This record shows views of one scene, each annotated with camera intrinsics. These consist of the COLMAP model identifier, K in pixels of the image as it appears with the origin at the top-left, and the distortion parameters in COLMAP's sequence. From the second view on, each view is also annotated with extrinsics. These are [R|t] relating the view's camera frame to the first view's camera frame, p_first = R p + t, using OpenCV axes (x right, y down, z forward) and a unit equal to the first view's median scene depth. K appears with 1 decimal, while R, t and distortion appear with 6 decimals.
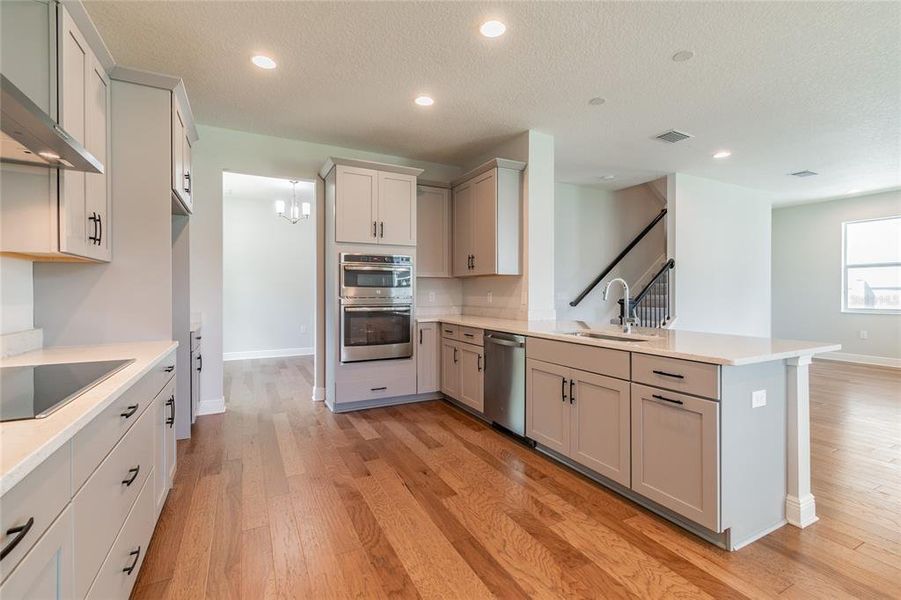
lens RADIAL K [[398.8, 0, 448.6], [0, 398.8, 294.7], [0, 0, 1]] dist [0.003799, -0.000727]
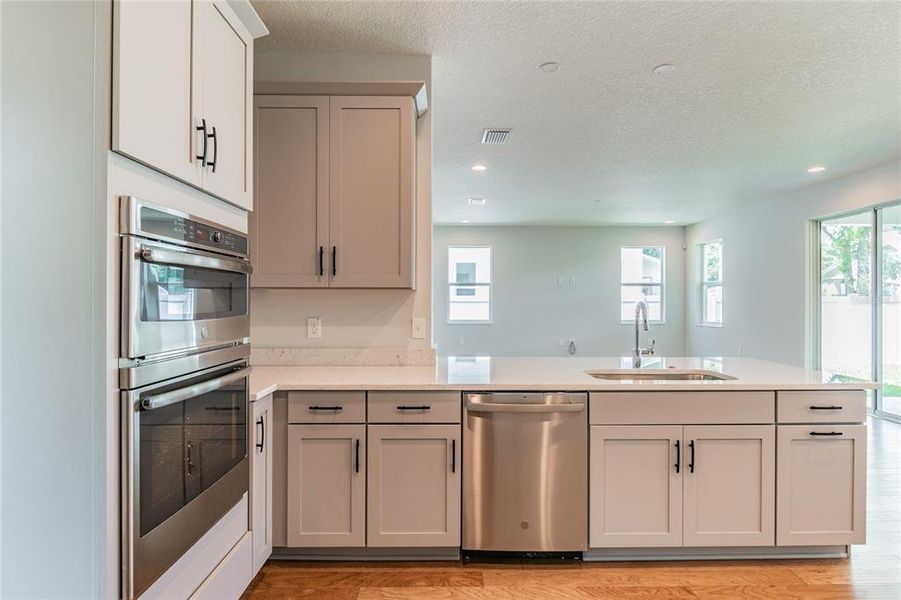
lens RADIAL K [[477.8, 0, 442.3], [0, 477.8, 300.7], [0, 0, 1]] dist [-0.018380, -0.000297]
pose [[0.462772, 0.000617, 0.886477, -0.458510], [0.006620, 0.999969, -0.004152, -0.031369], [-0.886452, 0.007790, 0.462754, 0.665464]]
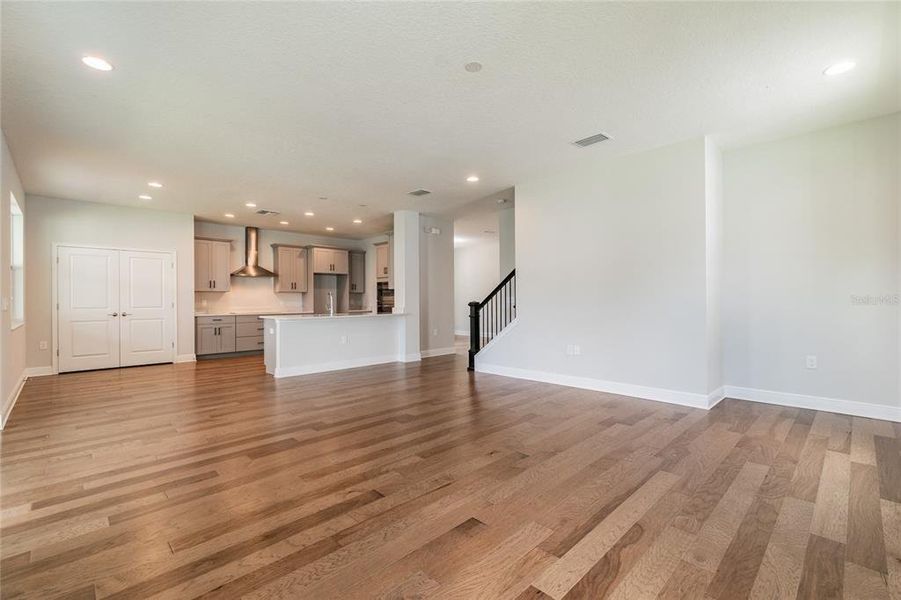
lens RADIAL K [[398.8, 0, 454.8], [0, 398.8, 297.9], [0, 0, 1]] dist [0.003799, -0.000727]
pose [[0.293275, -0.007534, -0.955999, 2.164807], [0.000092, 0.999969, -0.007852, 0.009086], [0.956028, 0.002215, 0.293266, 0.741461]]
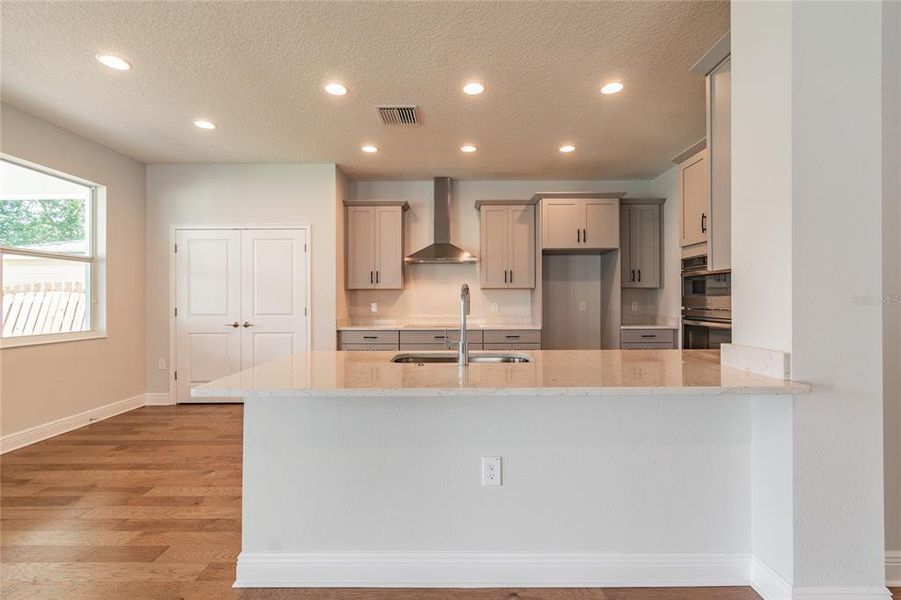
lens RADIAL K [[398.8, 0, 454.1], [0, 398.8, 298.7], [0, 0, 1]] dist [0.003799, -0.000727]
pose [[-0.462411, -0.000653, -0.886665, 0.777760], [-0.002997, 0.999995, 0.000827, -0.012785], [0.886660, 0.003040, -0.462411, 0.958702]]
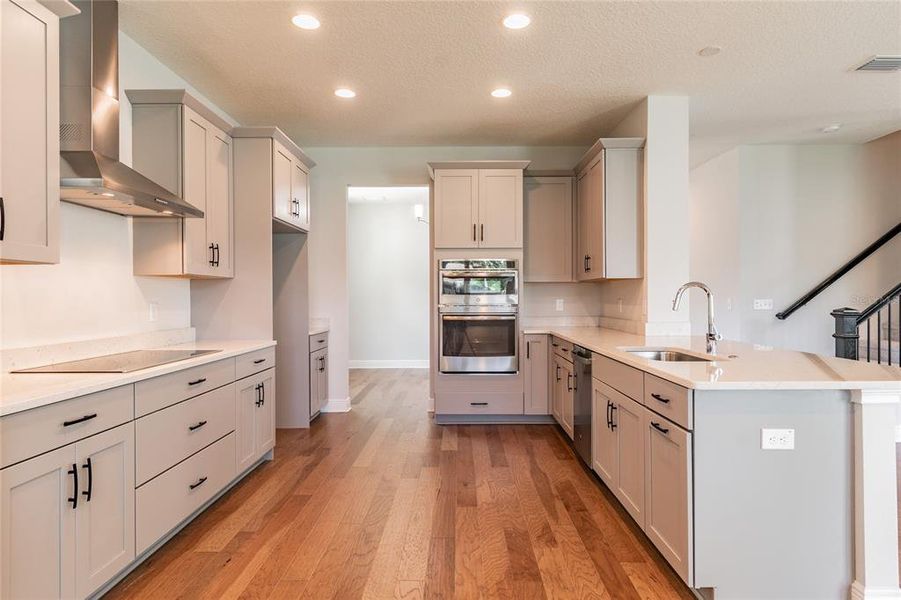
lens RADIAL K [[516.4, 0, 454.6], [0, 516.4, 299.8], [0, 0, 1]] dist [0.006426, -0.001043]
pose [[0.884770, -0.000040, -0.466029, 0.348905], [-0.001049, 0.999997, -0.002078, -0.003971], [0.466027, 0.002328, 0.884767, -0.094499]]
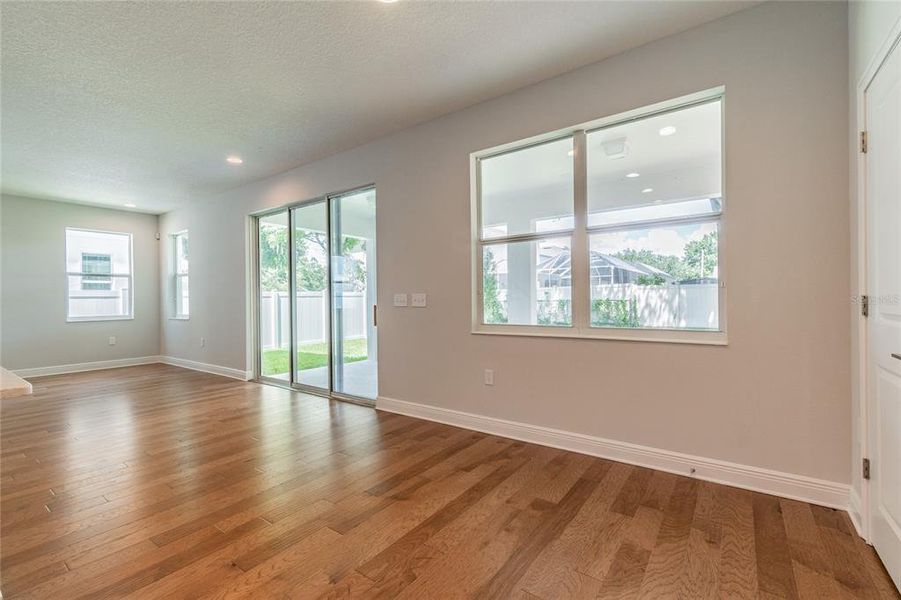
lens RADIAL K [[398.8, 0, 458.8], [0, 398.8, 298.6], [0, 0, 1]] dist [0.003799, -0.000727]
pose [[-0.459055, 0.004906, 0.888394, -0.107045], [0.019804, 0.999793, 0.004712, 0.010027], [-0.888187, 0.019757, -0.459057, 0.292168]]
